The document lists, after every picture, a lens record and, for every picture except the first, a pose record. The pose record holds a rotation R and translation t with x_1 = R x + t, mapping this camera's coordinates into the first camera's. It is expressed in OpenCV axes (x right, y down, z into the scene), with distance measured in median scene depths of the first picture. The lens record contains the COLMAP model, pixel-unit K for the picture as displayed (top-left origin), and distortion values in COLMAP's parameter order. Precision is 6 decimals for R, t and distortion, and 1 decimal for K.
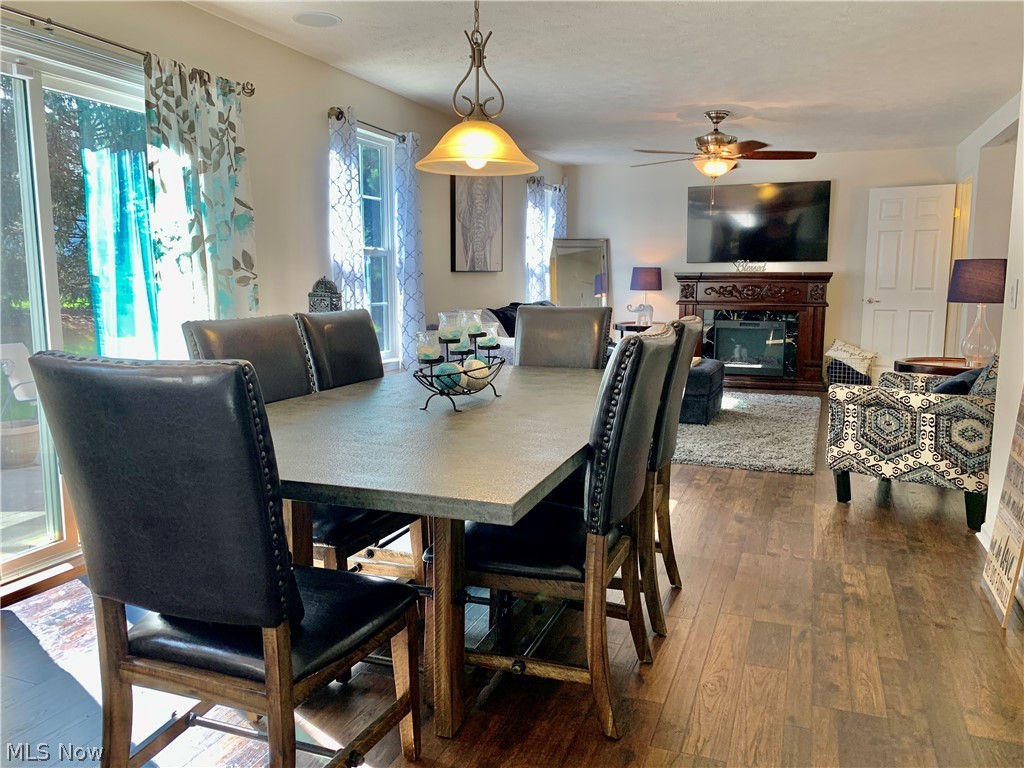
lens RADIAL K [[785.8, 0, 514.3], [0, 785.8, 382.3], [0, 0, 1]] dist [0.044581, -0.040639]
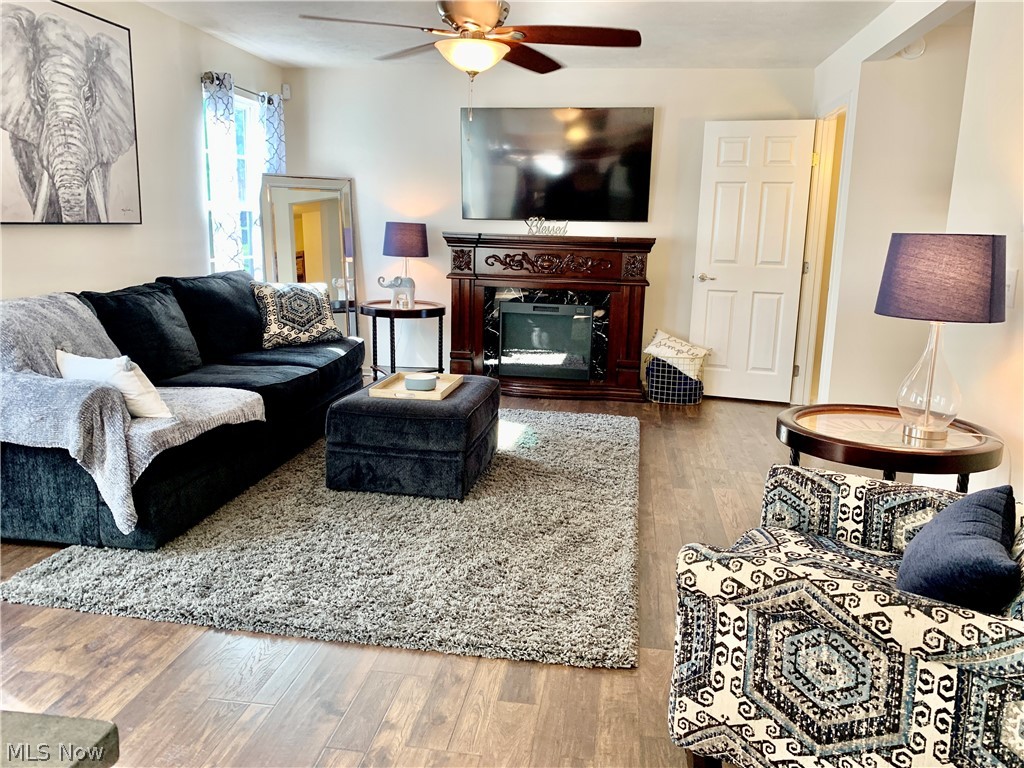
lens RADIAL K [[785.8, 0, 502.9], [0, 785.8, 385.2], [0, 0, 1]] dist [0.044581, -0.040639]
pose [[0.978311, -0.017565, 0.206397, 0.118953], [0.004050, 0.997830, 0.065723, -0.054455], [-0.207103, -0.063462, 0.976259, 0.327386]]
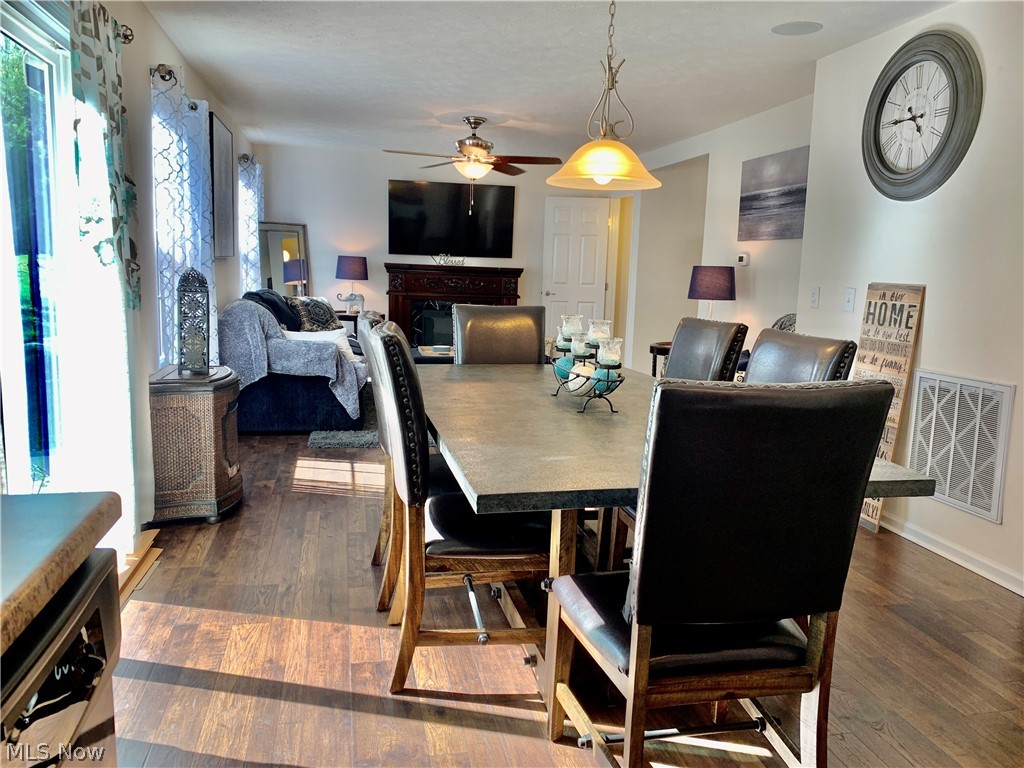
lens RADIAL K [[785.8, 0, 509.0], [0, 785.8, 385.8], [0, 0, 1]] dist [0.044581, -0.040639]
pose [[0.847290, -0.054931, 0.528283, -0.227714], [0.041243, 0.998439, 0.037671, -0.013226], [-0.529527, -0.010131, 0.848232, 0.048271]]
